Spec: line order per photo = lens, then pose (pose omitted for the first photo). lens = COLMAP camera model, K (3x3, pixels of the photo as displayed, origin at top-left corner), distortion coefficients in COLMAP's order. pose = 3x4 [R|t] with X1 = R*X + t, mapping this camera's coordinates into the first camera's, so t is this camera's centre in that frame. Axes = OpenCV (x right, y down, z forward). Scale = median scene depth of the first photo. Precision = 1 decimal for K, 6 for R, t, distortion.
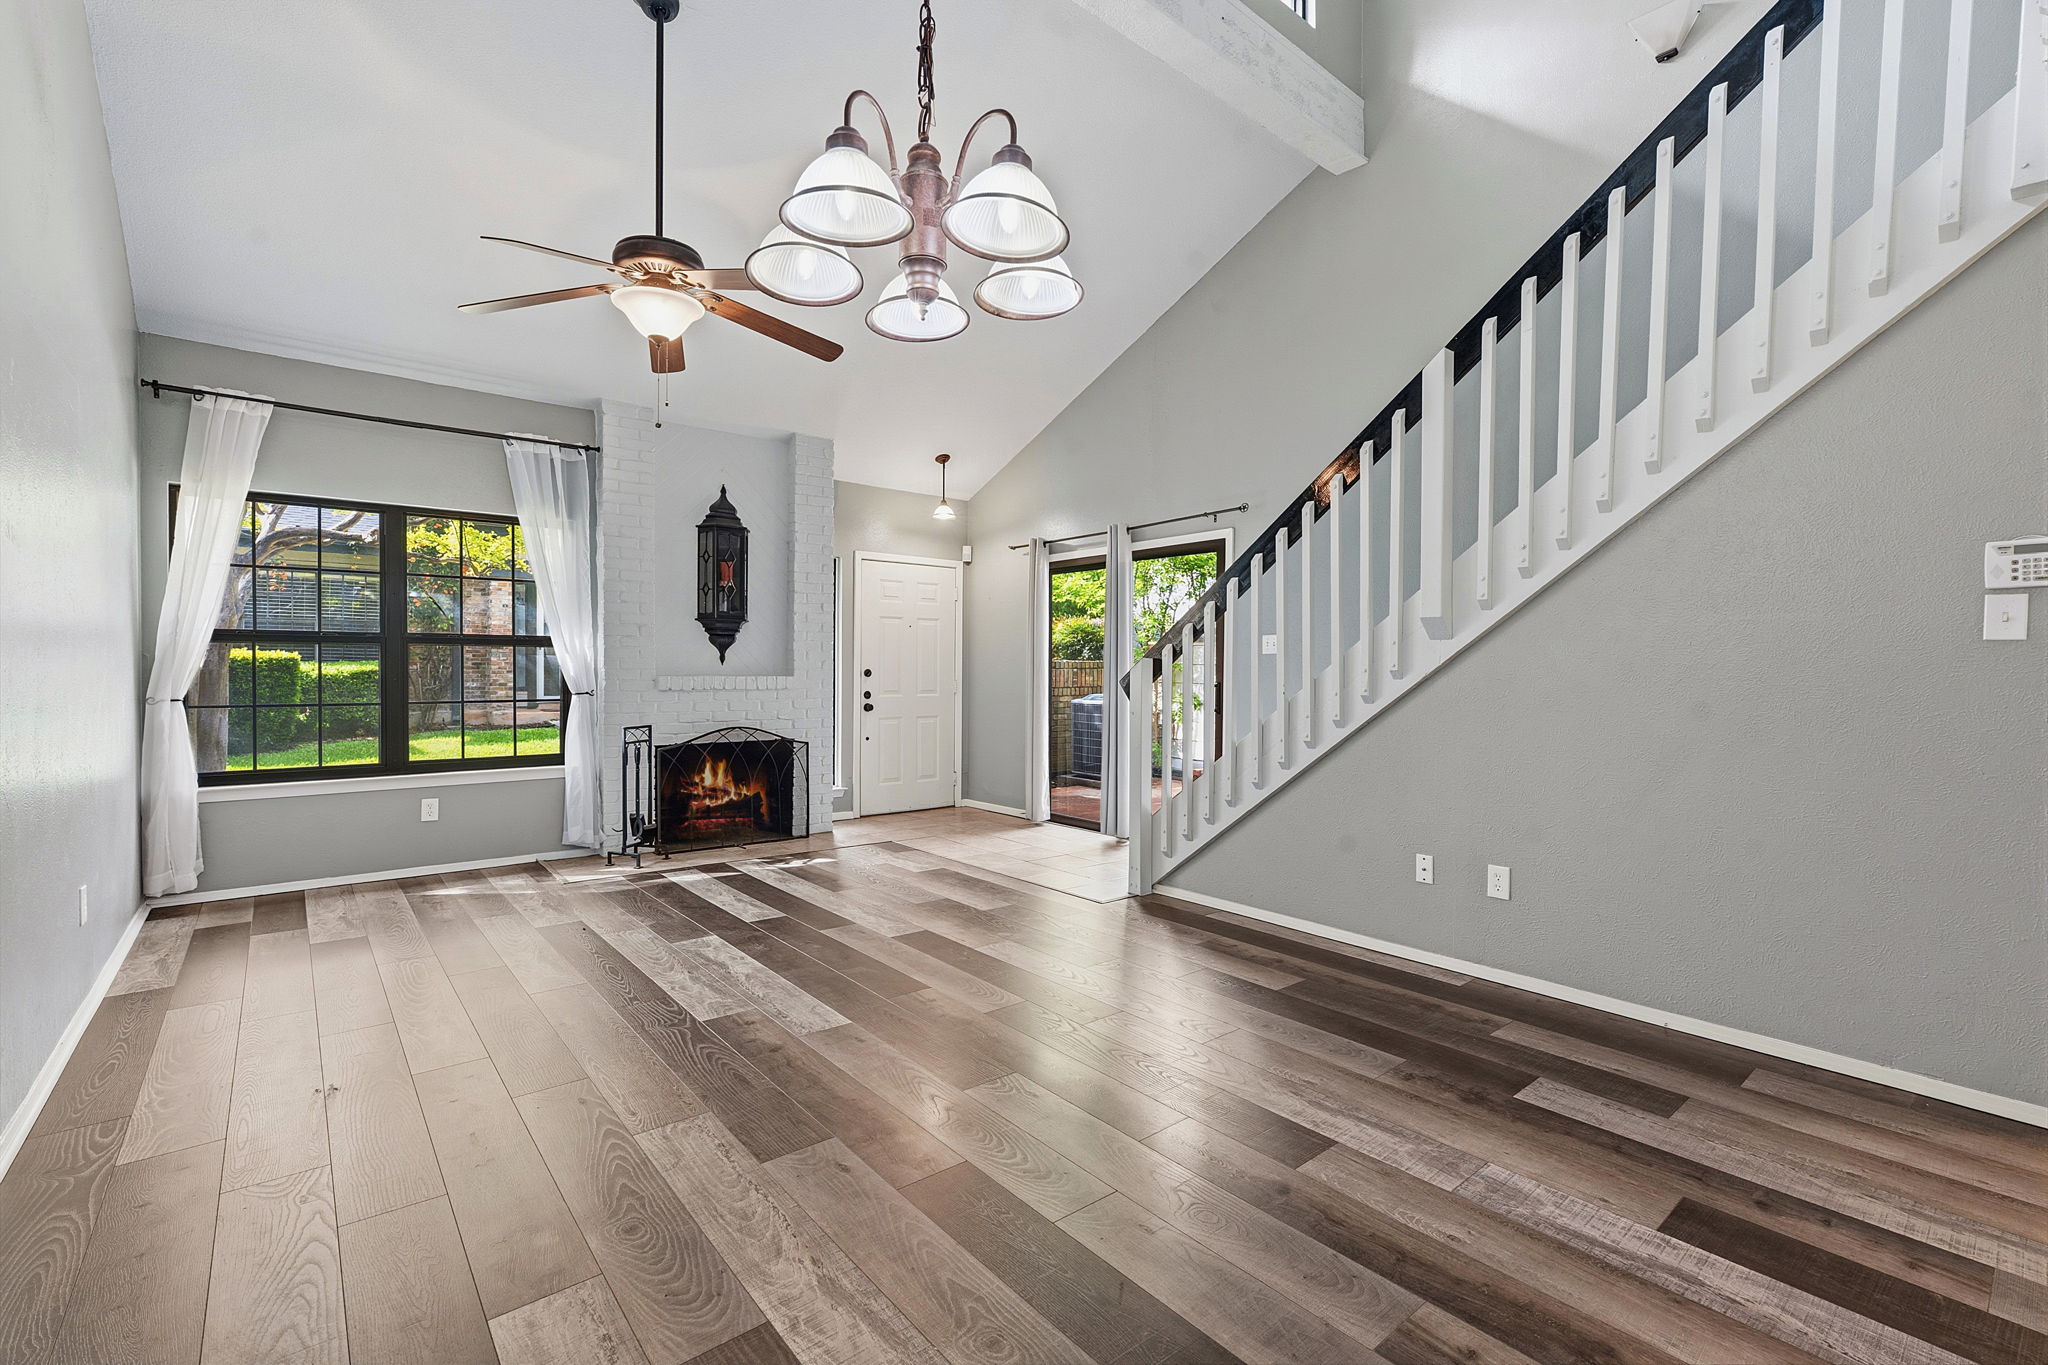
lens RADIAL K [[893.8, 0, 1023.1], [0, 893.8, 677.3], [0, 0, 1]] dist [-0.008422, 0.002048]
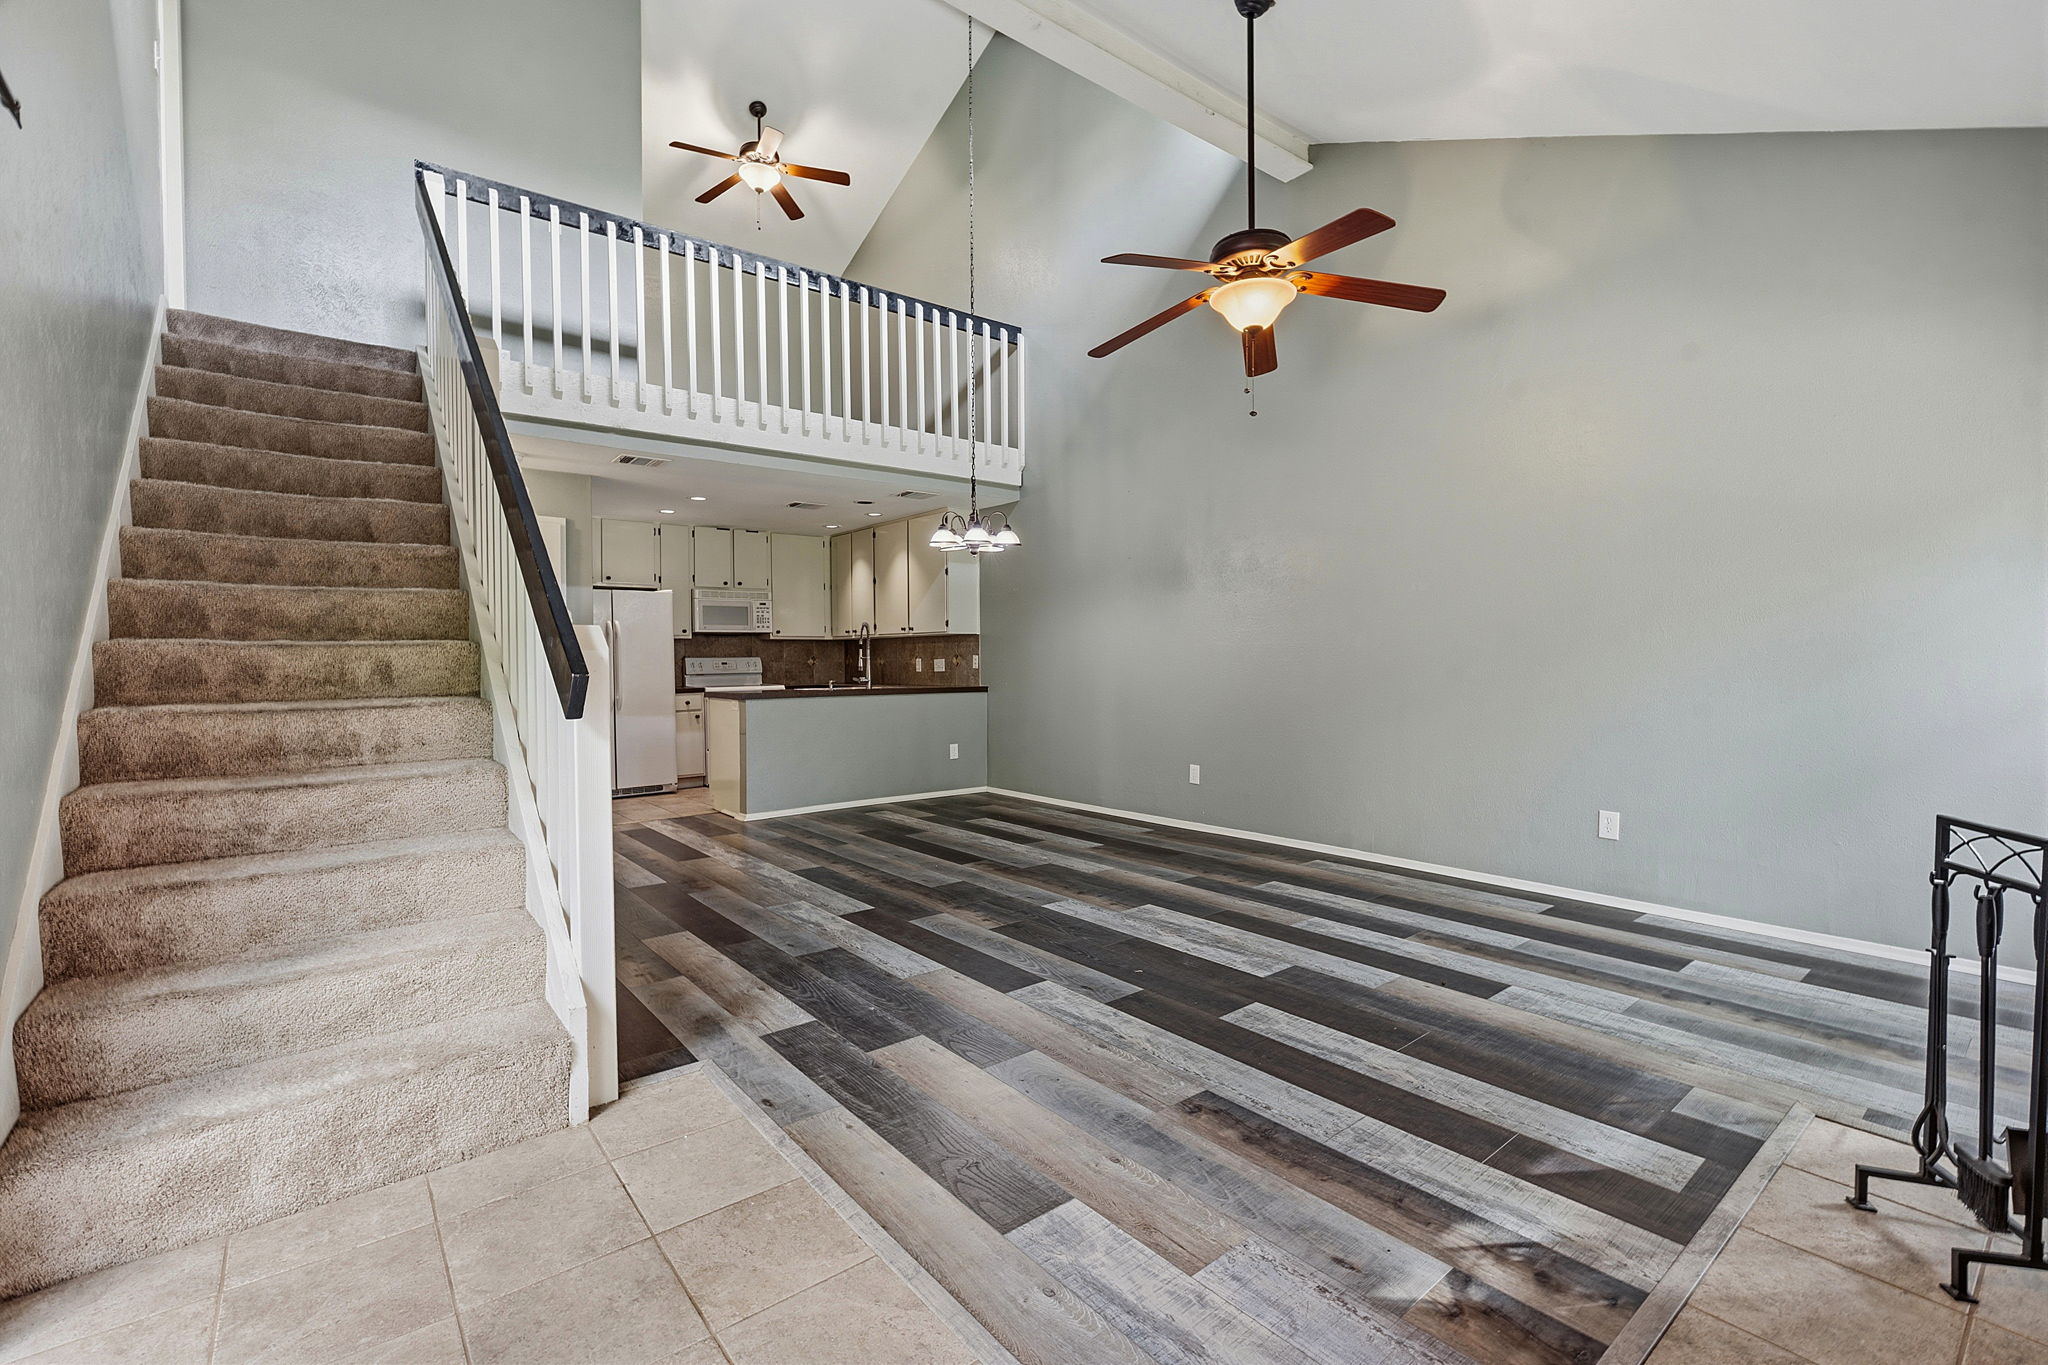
lens RADIAL K [[893.8, 0, 1024.3], [0, 893.8, 680.4], [0, 0, 1]] dist [-0.008422, 0.002048]
pose [[-0.999939, -0.000161, 0.011042, -0.137690], [0.000223, 0.999396, 0.034764, -0.009056], [-0.011041, 0.034765, -0.999335, 1.810393]]
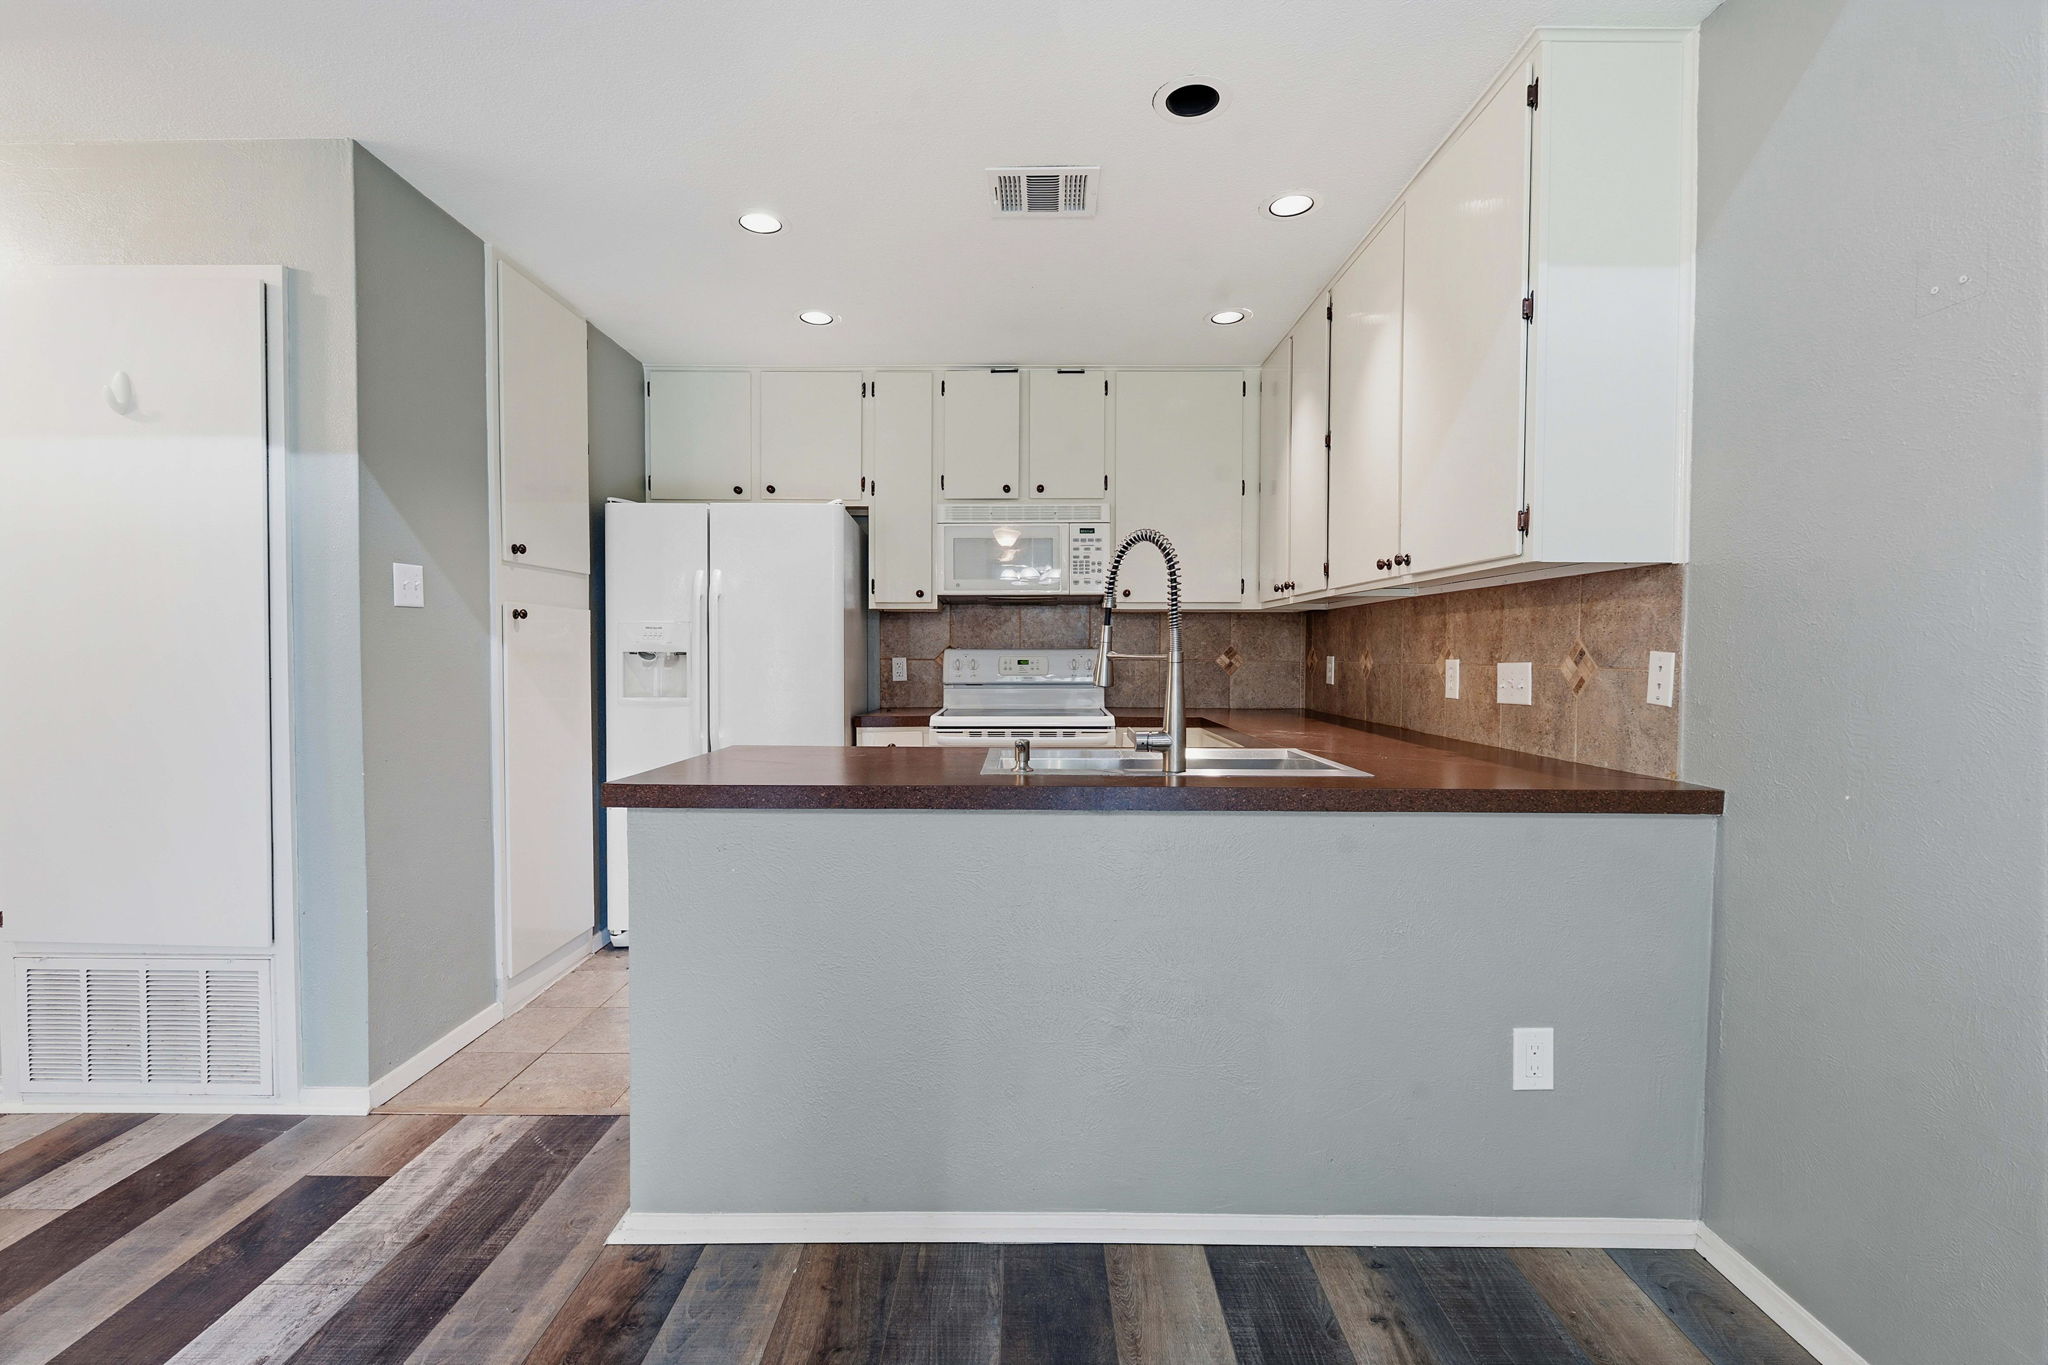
lens RADIAL K [[893.8, 0, 1023.9], [0, 893.8, 679.7], [0, 0, 1]] dist [-0.008422, 0.002048]
pose [[-0.766467, -0.031939, 0.641489, -0.050386], [-0.002911, 0.998925, 0.046258, -0.001760], [-0.642277, 0.033588, -0.765736, 0.390070]]
